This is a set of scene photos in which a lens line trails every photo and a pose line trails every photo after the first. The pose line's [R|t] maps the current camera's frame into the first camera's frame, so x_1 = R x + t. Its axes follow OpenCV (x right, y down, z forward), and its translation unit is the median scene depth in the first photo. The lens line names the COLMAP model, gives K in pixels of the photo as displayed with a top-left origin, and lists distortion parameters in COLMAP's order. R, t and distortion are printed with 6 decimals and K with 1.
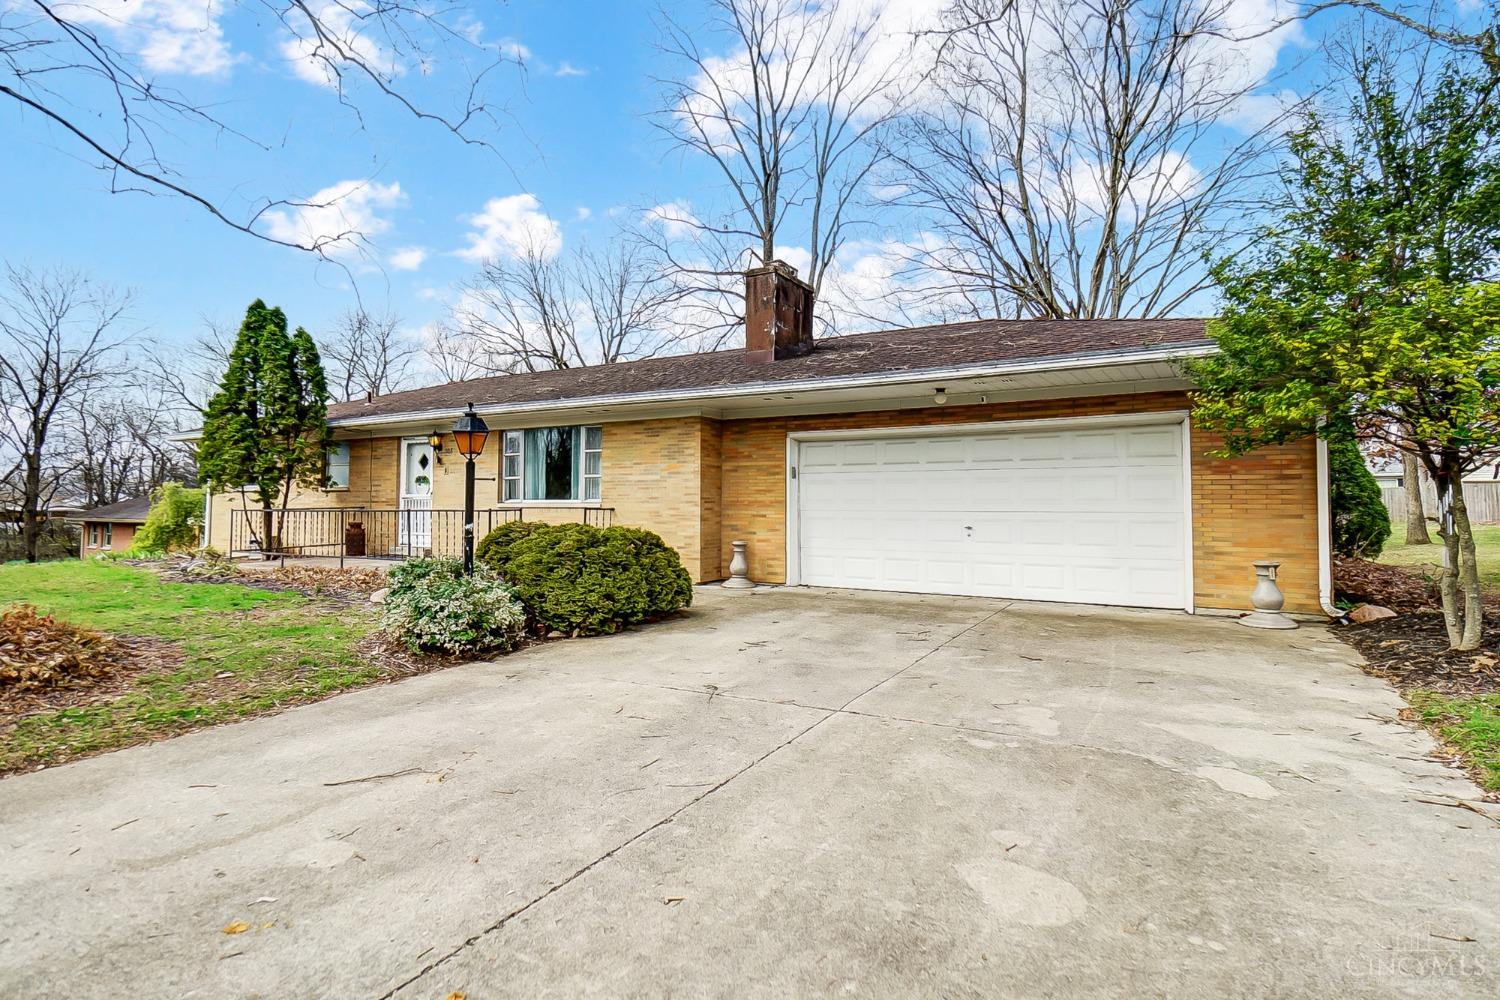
lens RADIAL K [[762.2, 0, 752.5], [0, 762.2, 500.6], [0, 0, 1]] dist [0.001248, 0.000990]
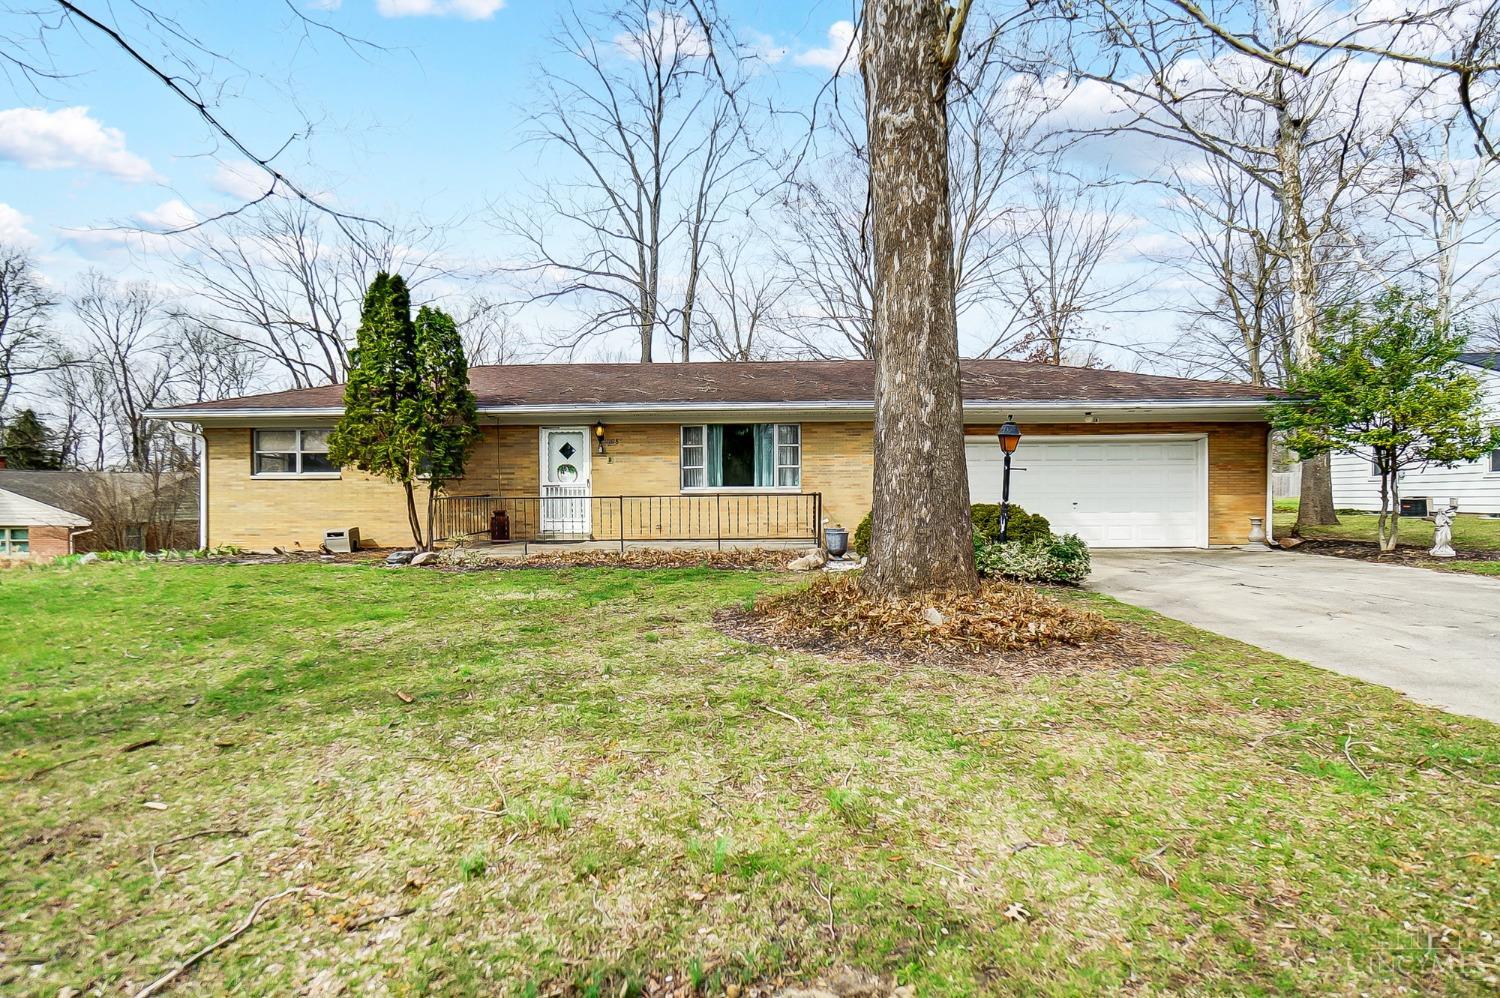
lens RADIAL K [[762.2, 0, 746.3], [0, 762.2, 500.4], [0, 0, 1]] dist [0.001248, 0.000990]
pose [[0.884962, -0.008806, 0.465579, -0.772109], [0.005908, 0.999953, 0.007683, 0.010523], [-0.465625, -0.004049, 0.884973, -0.027641]]
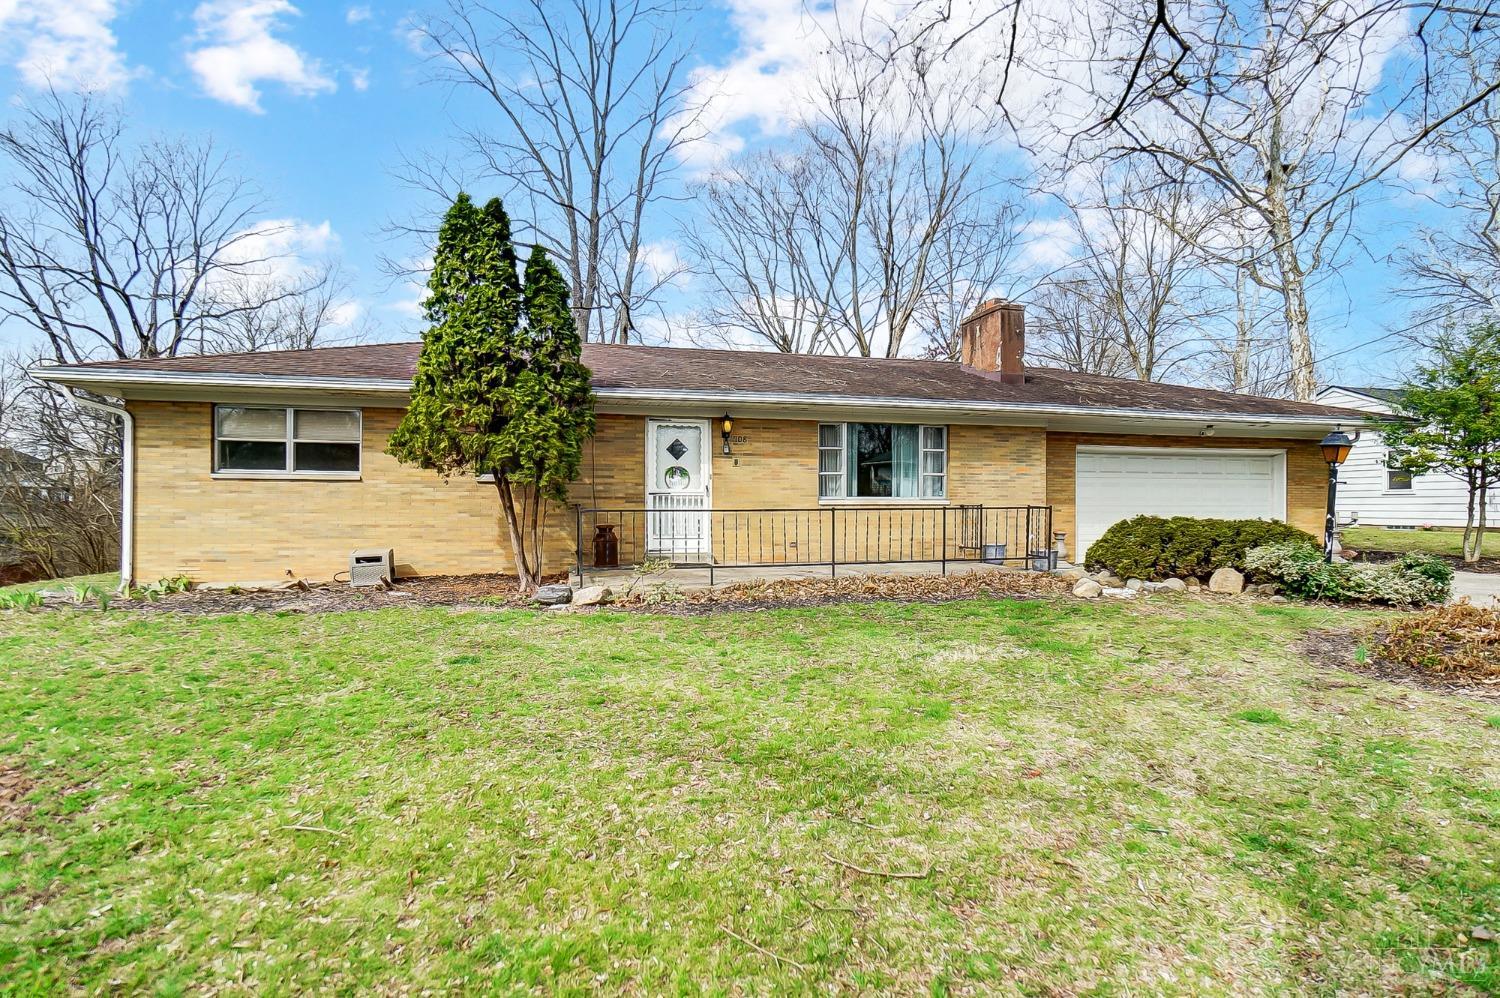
lens RADIAL K [[762.2, 0, 743.5], [0, 762.2, 495.7], [0, 0, 1]] dist [0.001248, 0.000990]
pose [[0.714548, 0.007344, 0.699547, -1.053758], [-0.002249, 0.999964, -0.008201, 0.005604], [-0.699582, 0.004287, 0.714539, 0.405849]]
